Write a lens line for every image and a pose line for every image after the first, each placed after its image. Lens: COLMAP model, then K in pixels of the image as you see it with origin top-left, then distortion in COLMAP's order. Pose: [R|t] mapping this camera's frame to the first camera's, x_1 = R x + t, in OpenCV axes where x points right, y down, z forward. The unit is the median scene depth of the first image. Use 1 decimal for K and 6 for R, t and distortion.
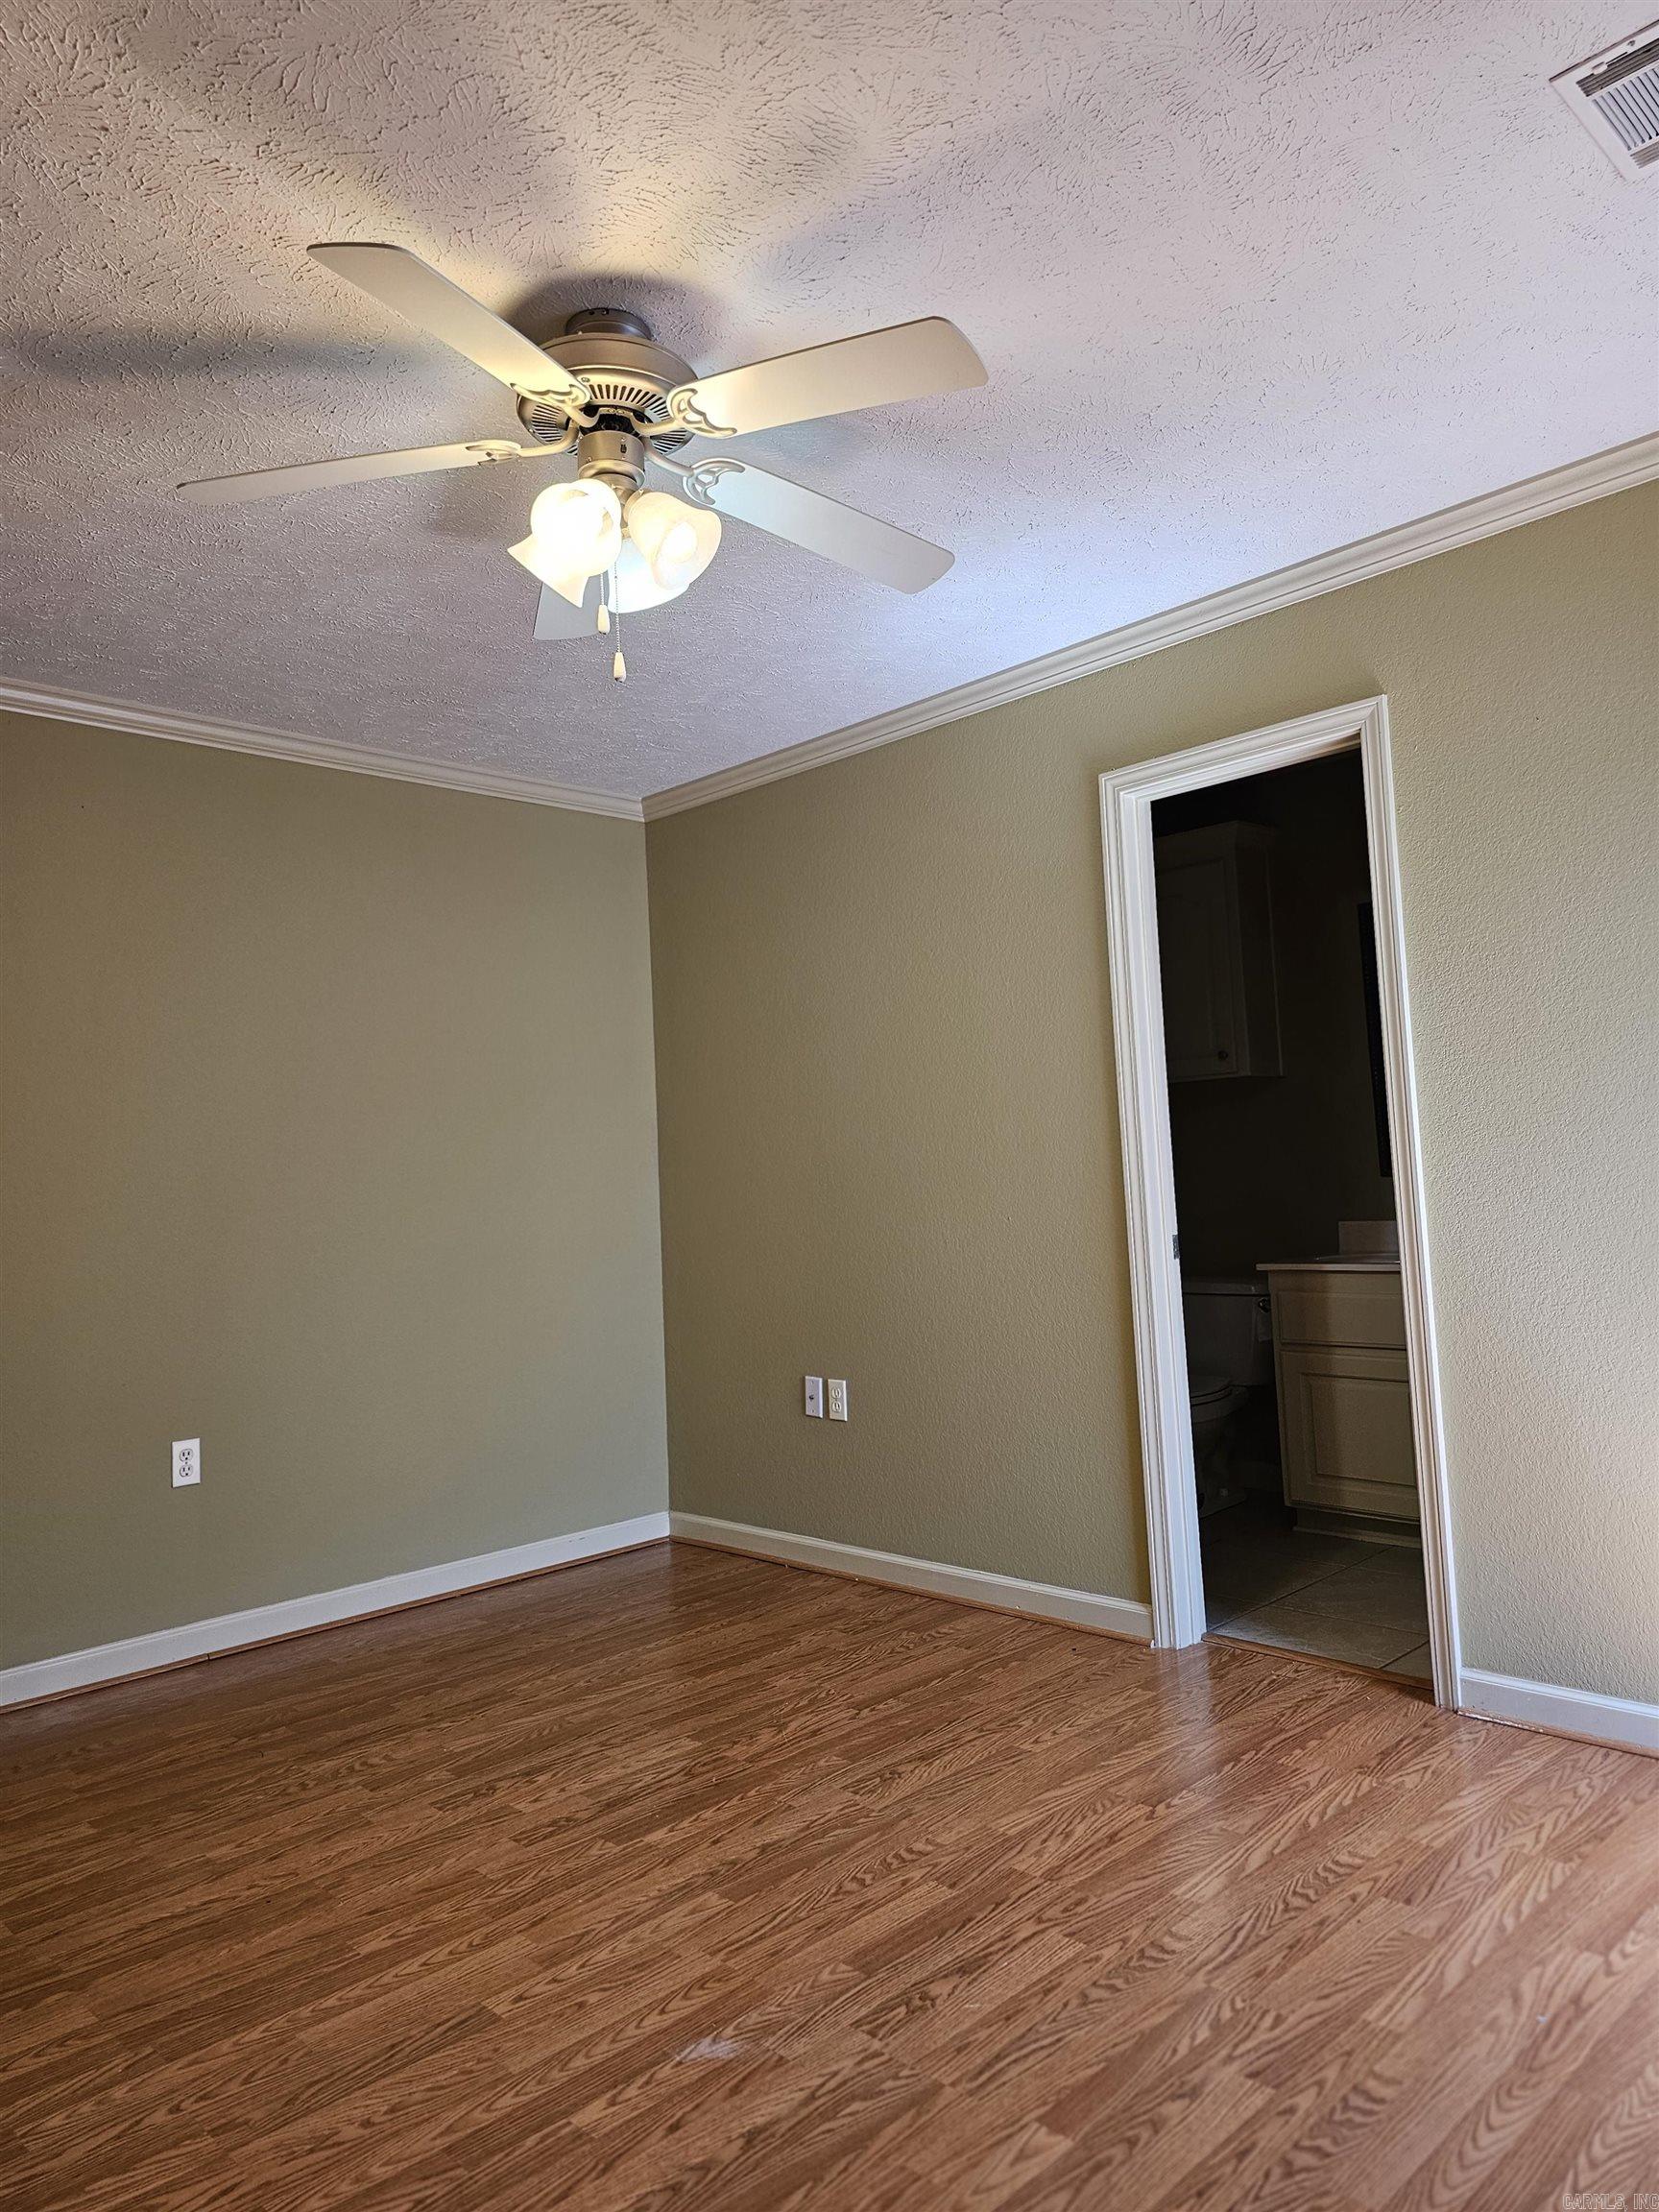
lens RADIAL K [[1495.3, 0, 824.2], [0, 1495.3, 1098.7], [0, 0, 1]] dist [0.042631, -0.023140]
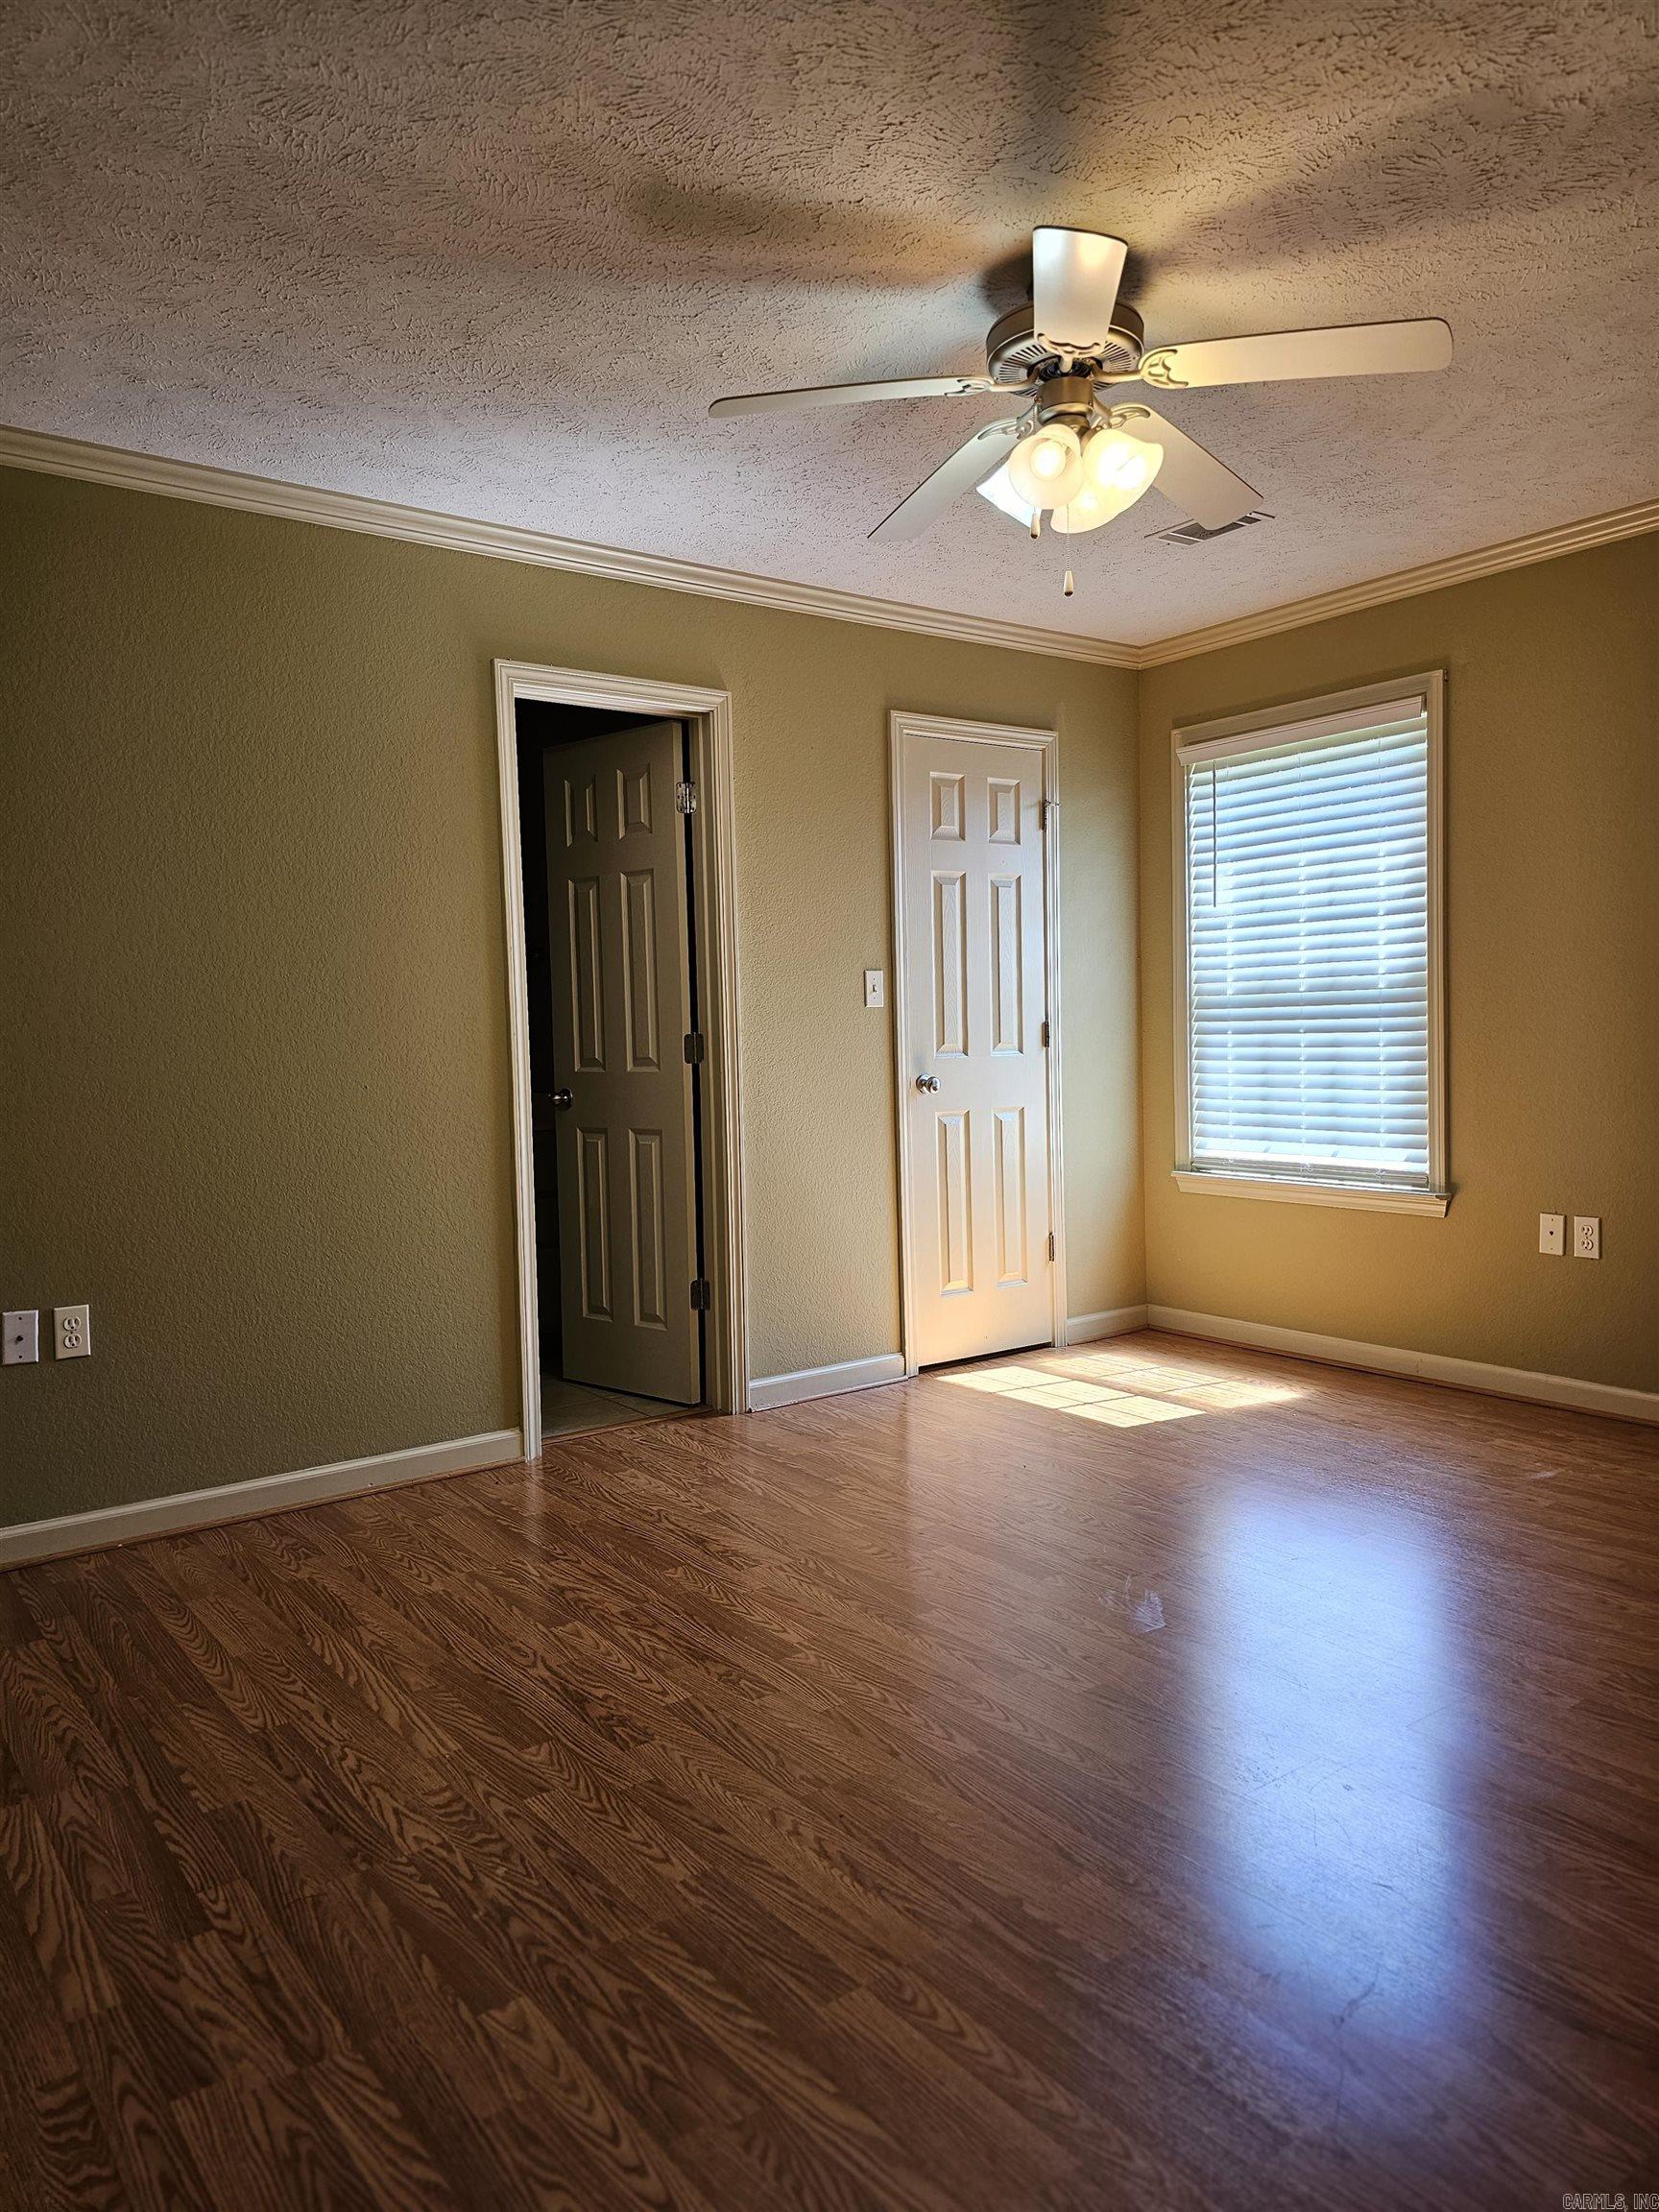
lens RADIAL K [[1495.3, 0, 818.9], [0, 1495.3, 1106.8], [0, 0, 1]] dist [0.042631, -0.023140]
pose [[0.141284, -0.002974, 0.989965, -0.969578], [-0.032402, 0.999446, 0.007627, 0.096375], [-0.989439, -0.033154, 0.141109, 0.721523]]
